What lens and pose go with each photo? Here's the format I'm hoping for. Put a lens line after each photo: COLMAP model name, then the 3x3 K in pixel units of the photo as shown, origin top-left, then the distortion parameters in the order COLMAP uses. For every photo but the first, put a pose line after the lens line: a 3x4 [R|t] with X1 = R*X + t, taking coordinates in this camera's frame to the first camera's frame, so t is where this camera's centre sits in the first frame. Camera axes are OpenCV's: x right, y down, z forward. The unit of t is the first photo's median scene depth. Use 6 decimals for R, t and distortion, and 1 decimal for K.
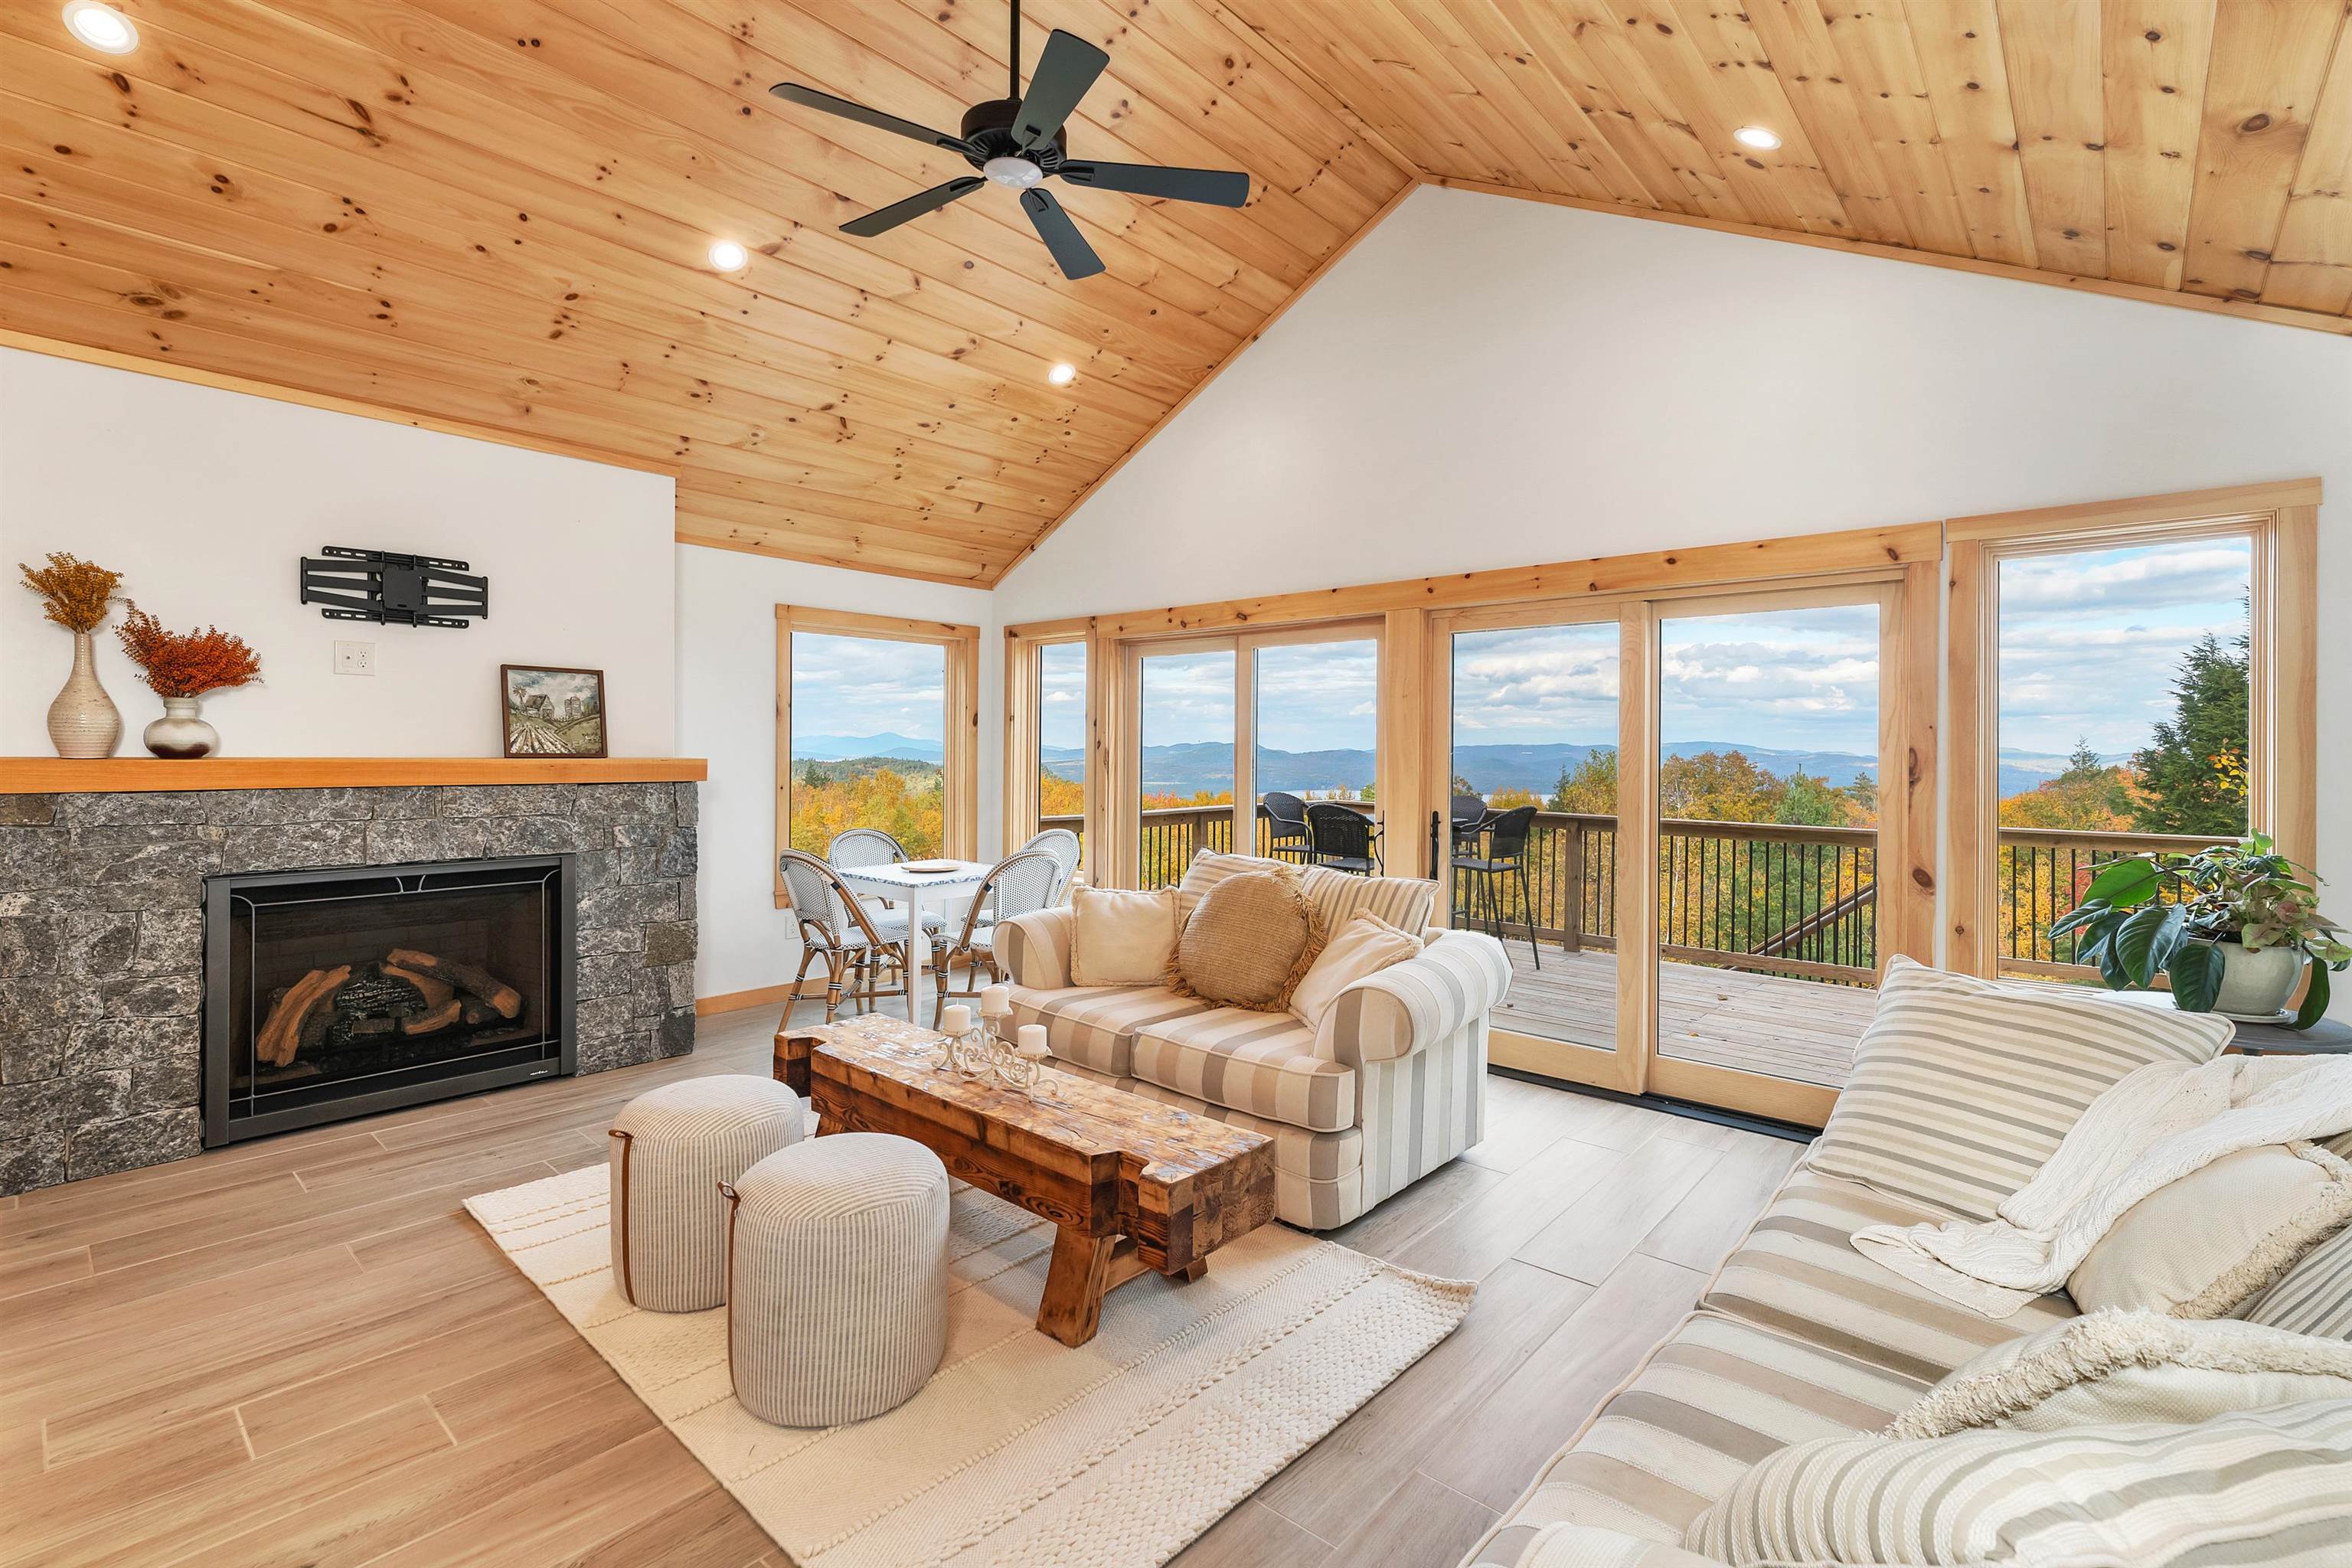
lens RADIAL K [[1048.5, 0, 1171.0], [0, 1048.5, 757.7], [0, 0, 1]] dist [-0.001445, -0.000669]
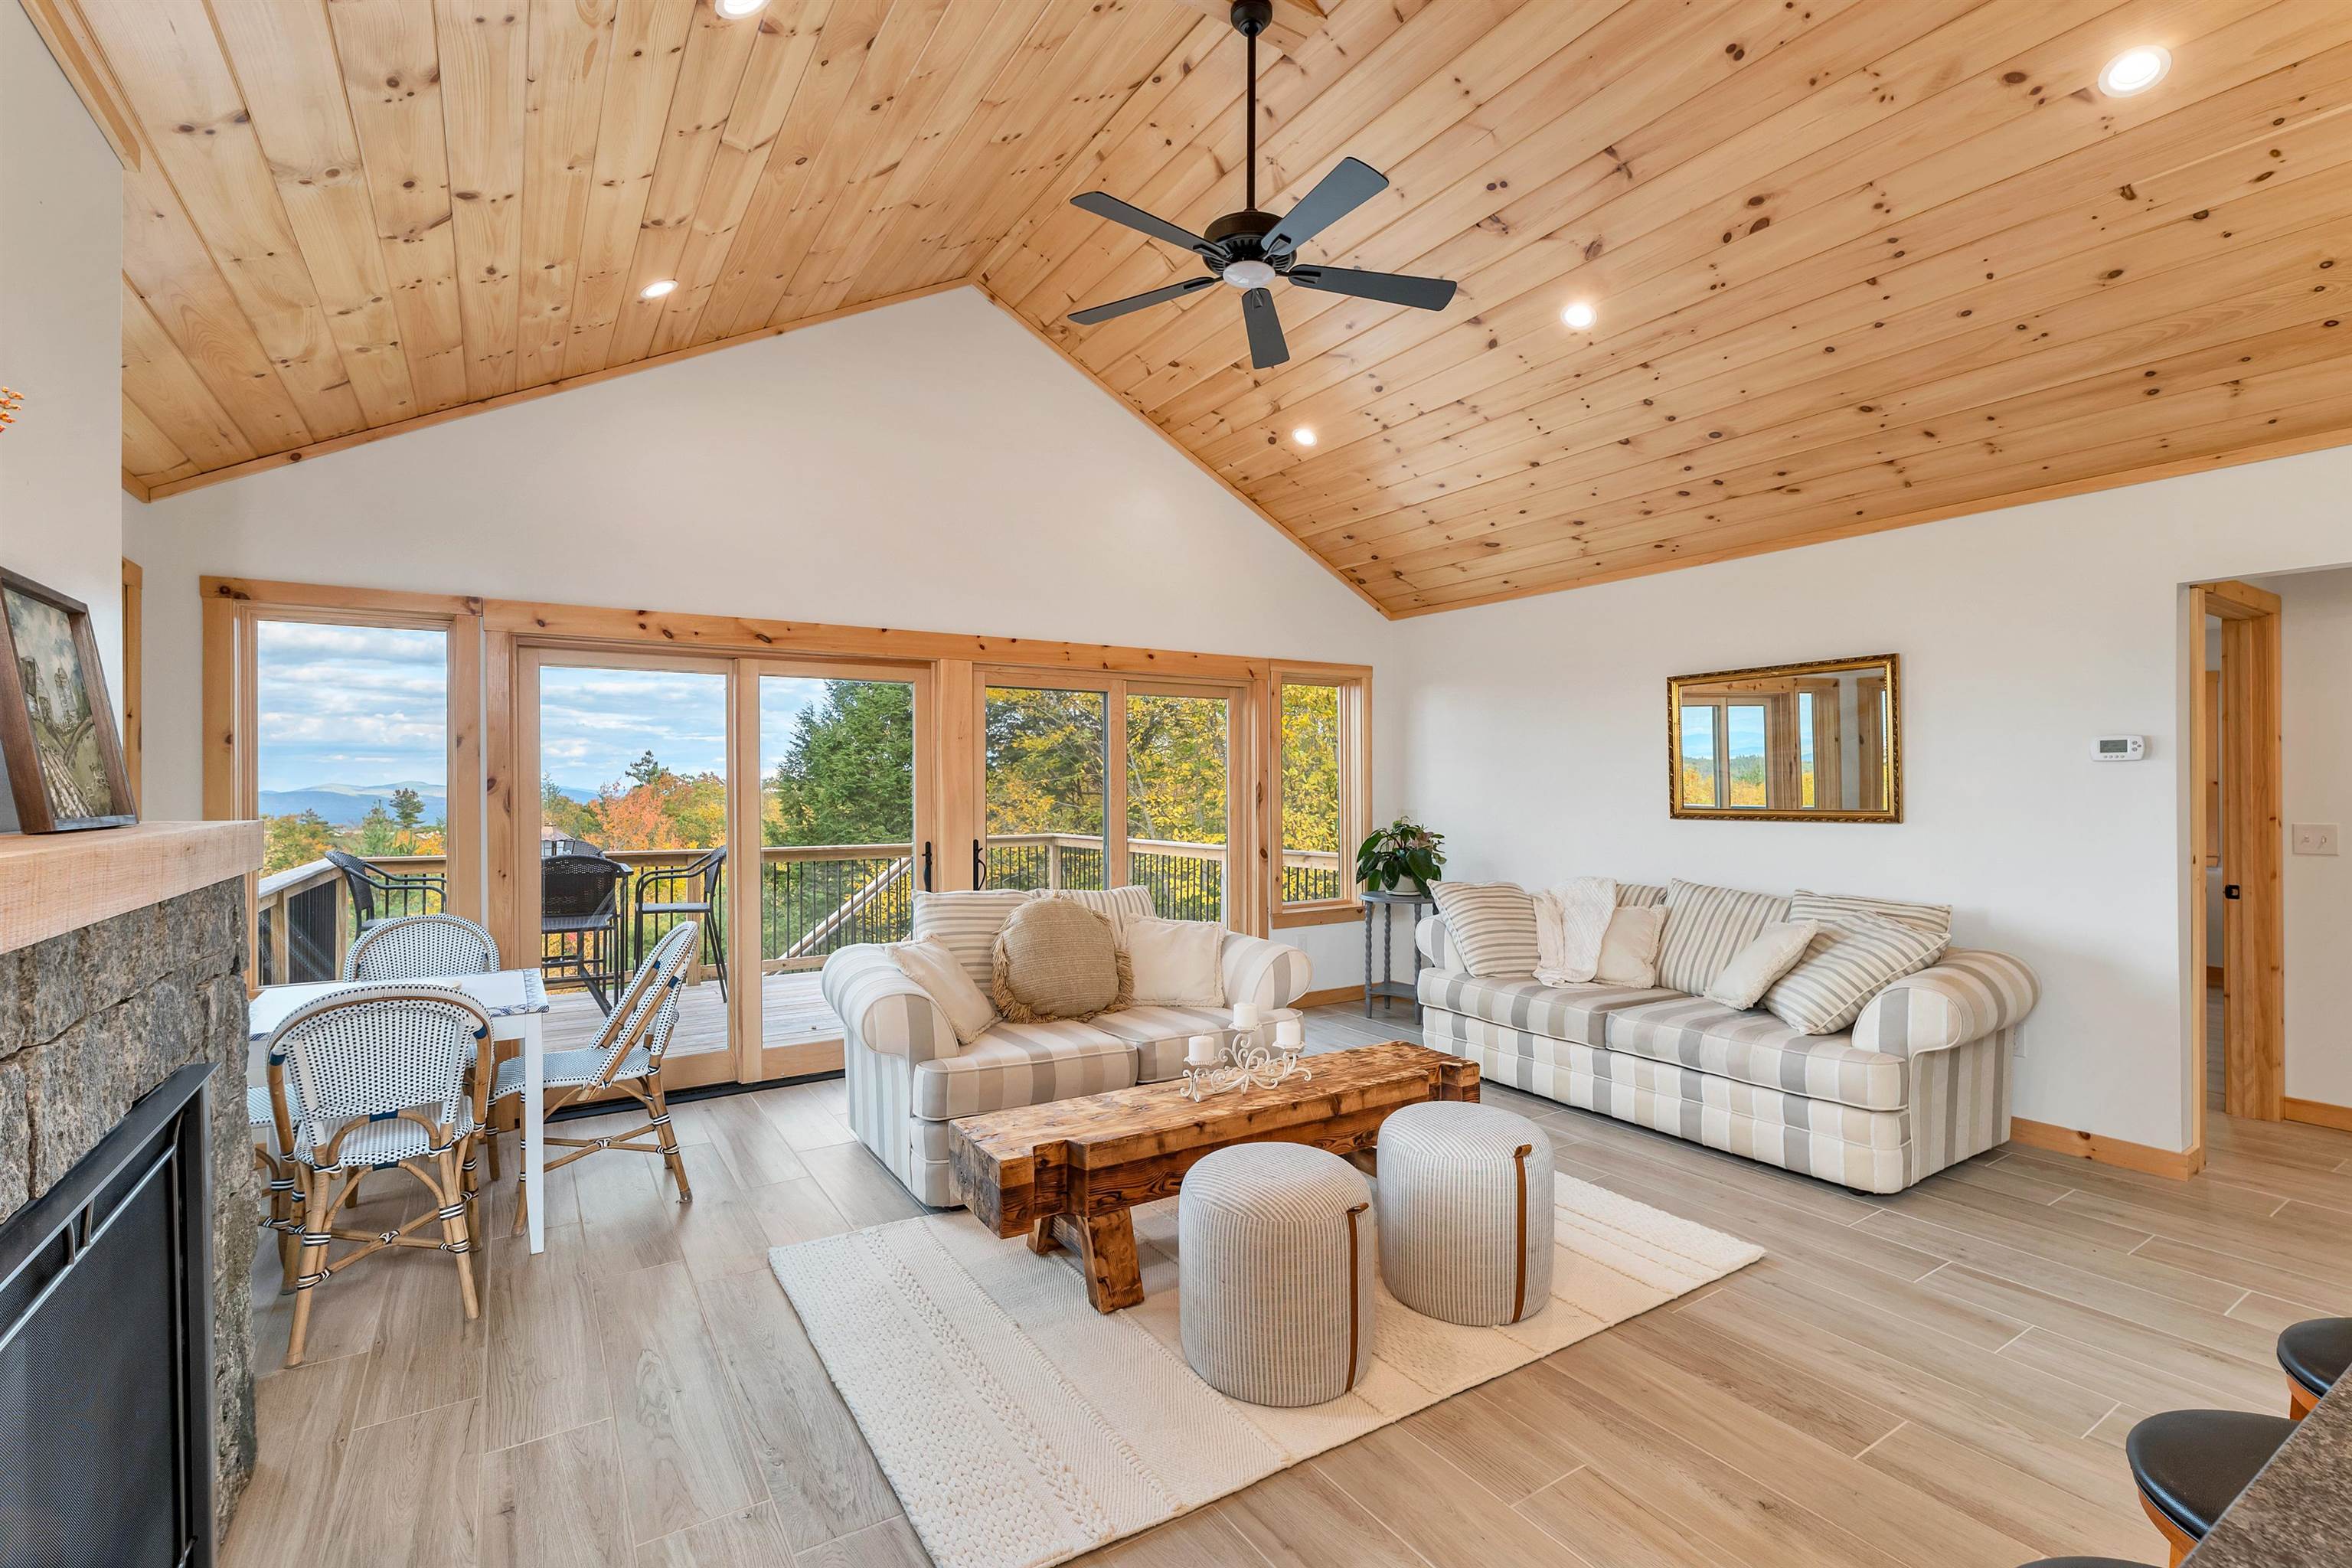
lens RADIAL K [[1043.2, 0, 1171.5], [0, 1043.2, 787.8], [0, 0, 1]] dist [0.002842, 0.000343]
pose [[0.271953, -0.009788, 0.962261, -0.857995], [0.013738, 0.999886, 0.006289, -0.011301], [-0.962212, 0.011509, 0.272057, 0.532587]]
